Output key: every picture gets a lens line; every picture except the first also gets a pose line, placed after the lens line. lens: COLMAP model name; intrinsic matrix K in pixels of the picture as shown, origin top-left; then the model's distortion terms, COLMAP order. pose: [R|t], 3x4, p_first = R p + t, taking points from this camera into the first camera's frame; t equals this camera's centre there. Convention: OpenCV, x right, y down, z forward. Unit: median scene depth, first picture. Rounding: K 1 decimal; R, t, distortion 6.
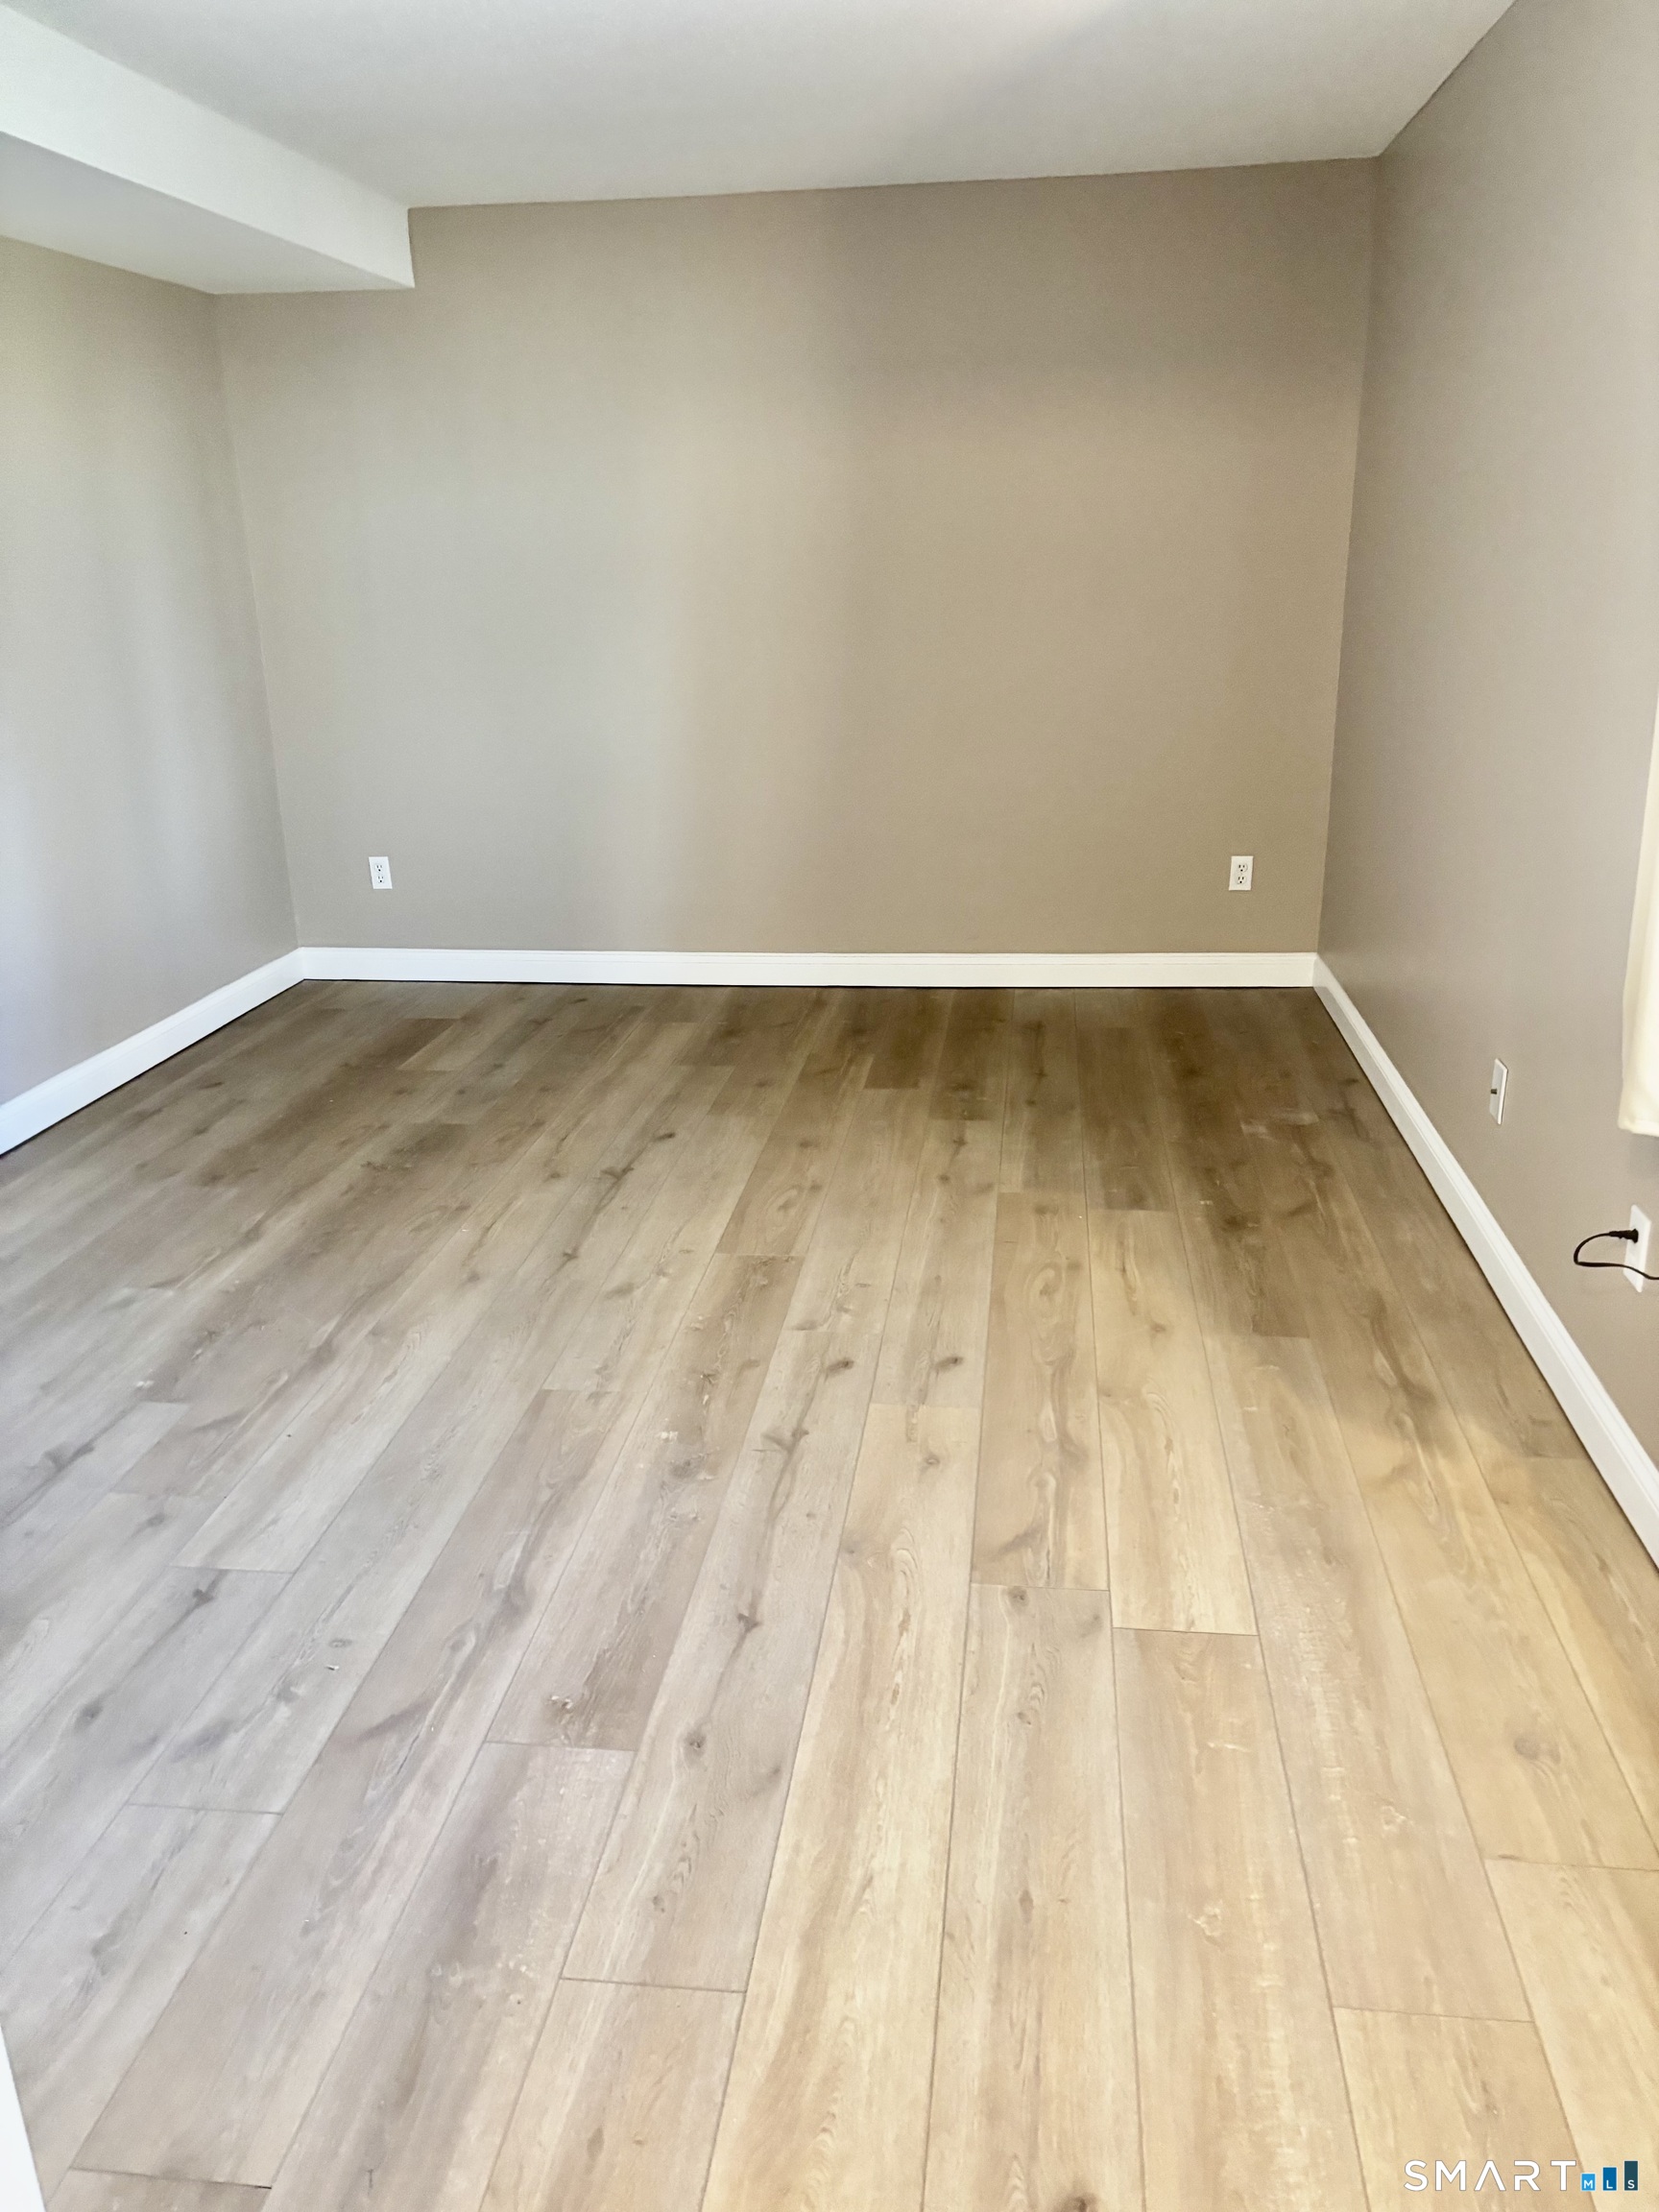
lens RADIAL K [[1697.4, 0, 844.0], [0, 1697.4, 1109.1], [0, 0, 1]] dist [0.031880, -0.009878]
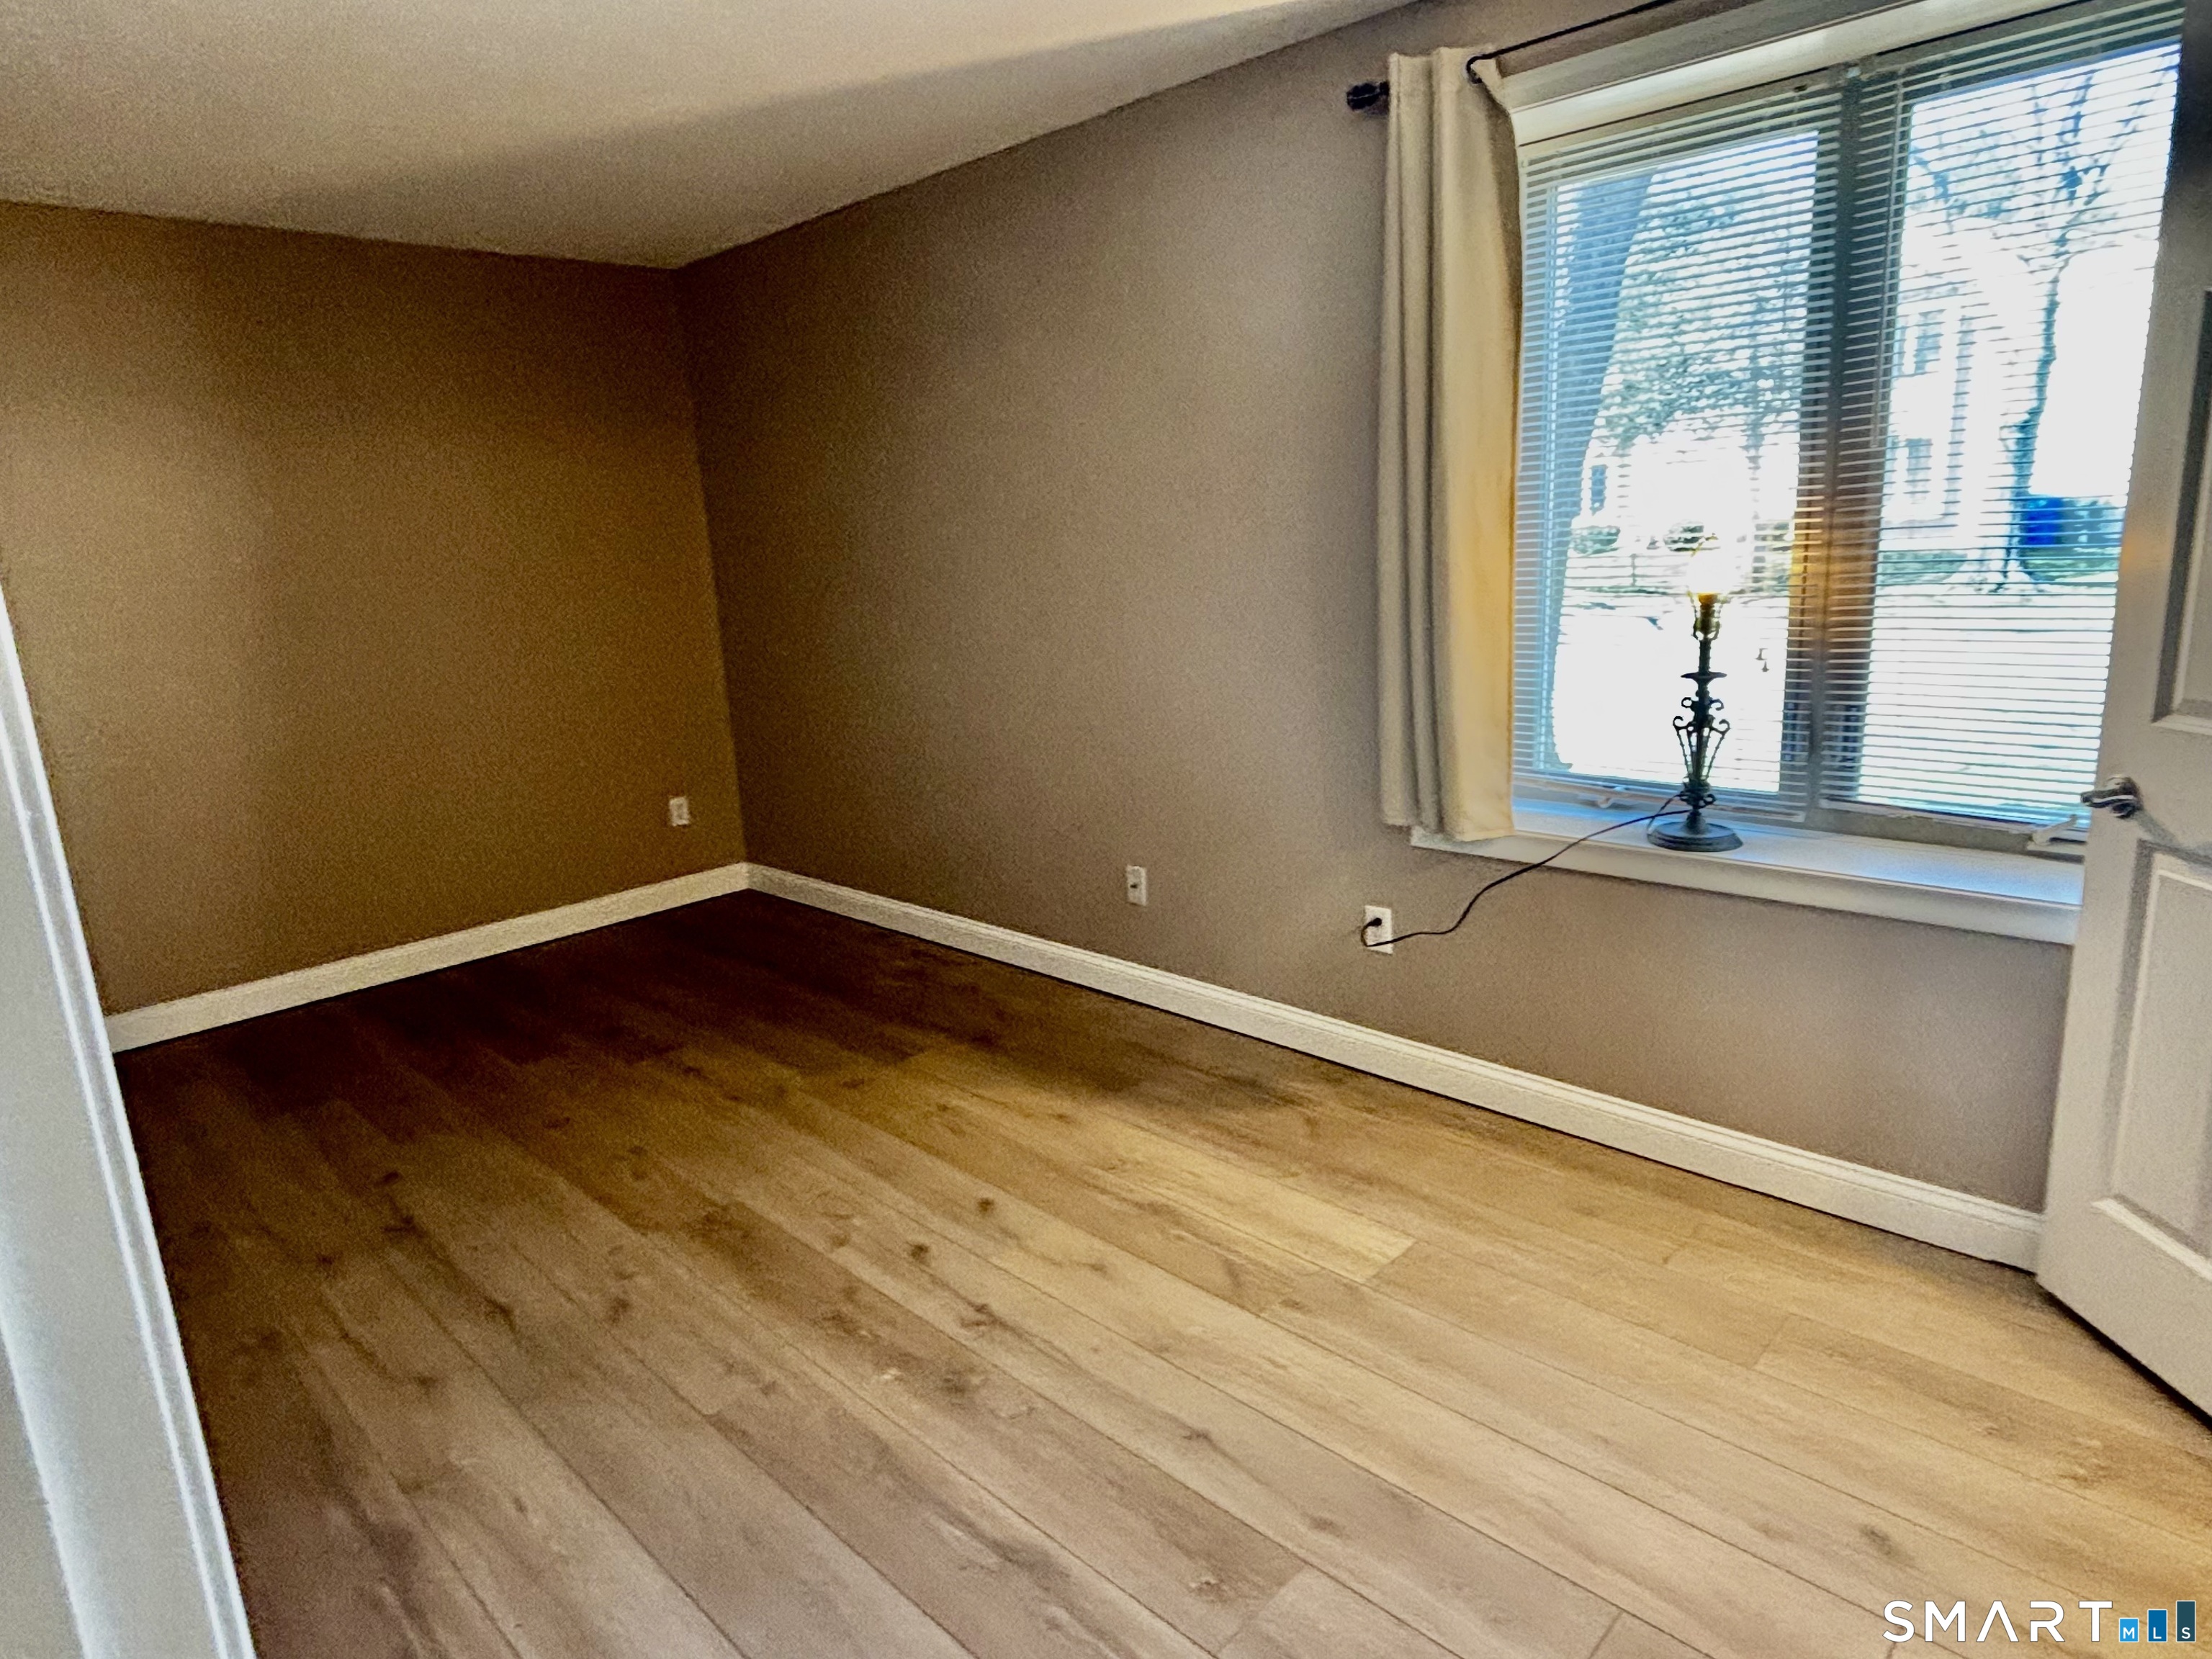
lens RADIAL K [[1287.0, 0, 1105.4], [0, 1287.0, 823.4], [0, 0, 1]] dist [-0.004078, -0.002241]
pose [[0.613475, -0.195530, 0.765125, -0.506255], [0.293444, 0.955934, 0.009009, -0.084856], [-0.733170, 0.218995, 0.643819, 0.312342]]
